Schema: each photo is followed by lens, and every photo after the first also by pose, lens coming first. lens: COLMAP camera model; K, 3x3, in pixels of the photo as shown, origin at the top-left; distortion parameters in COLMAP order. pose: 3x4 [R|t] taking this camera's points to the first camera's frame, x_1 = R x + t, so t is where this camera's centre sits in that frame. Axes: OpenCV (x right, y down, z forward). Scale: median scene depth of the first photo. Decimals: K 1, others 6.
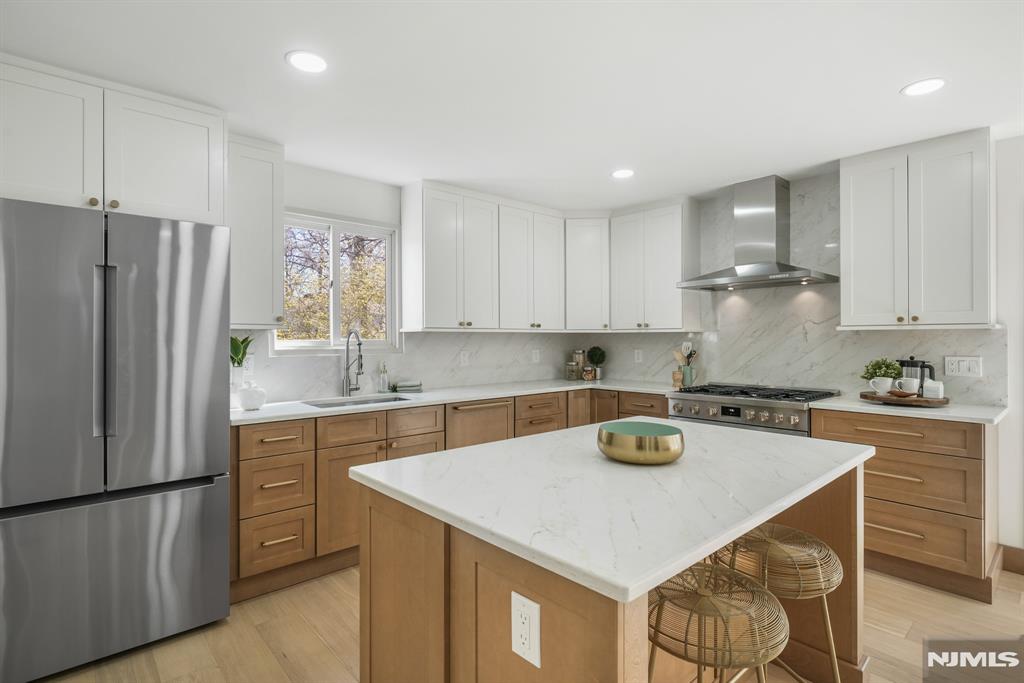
lens RADIAL K [[503.5, 0, 501.4], [0, 503.5, 333.1], [0, 0, 1]] dist [-0.002060, -0.000156]
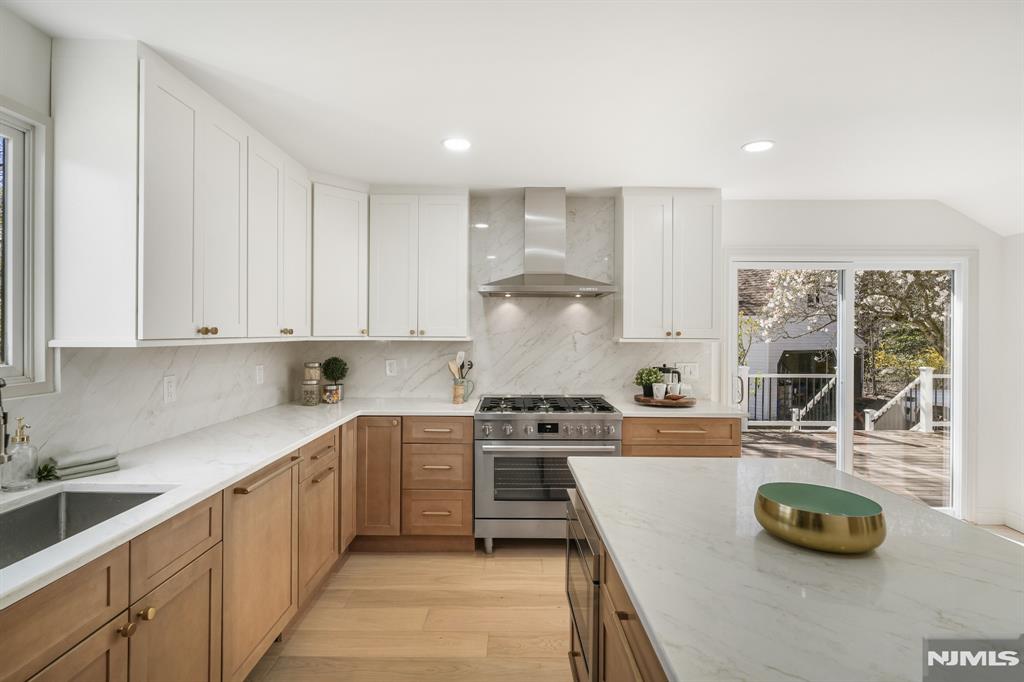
lens RADIAL K [[503.5, 0, 501.4], [0, 503.5, 332.6], [0, 0, 1]] dist [-0.002060, -0.000156]
pose [[0.669309, 0.004417, 0.742971, -0.265863], [-0.014380, 0.999872, 0.007009, -0.024960], [-0.742845, -0.015375, 0.669287, 0.375634]]
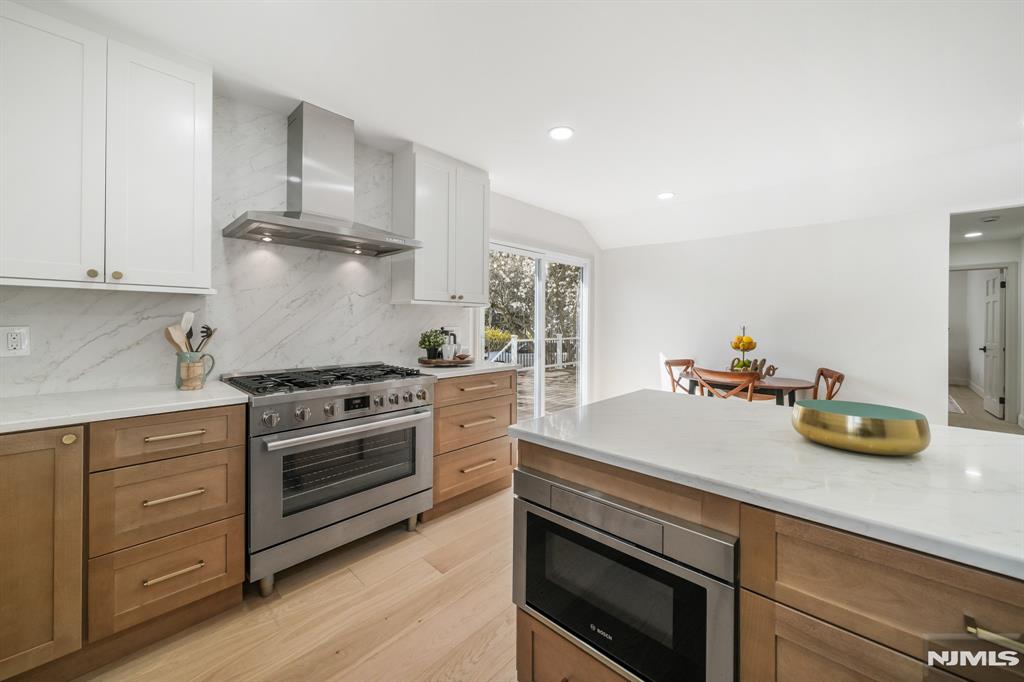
lens RADIAL K [[388.0, 0, 512.1], [0, 388.0, 322.8], [0, 0, 1]] dist [-0.003215, -0.000351]
pose [[-0.096260, 0.000571, 0.995356, -0.132205], [-0.016938, 0.999854, -0.002212, 0.026898], [-0.995212, -0.017072, -0.096236, 0.714038]]
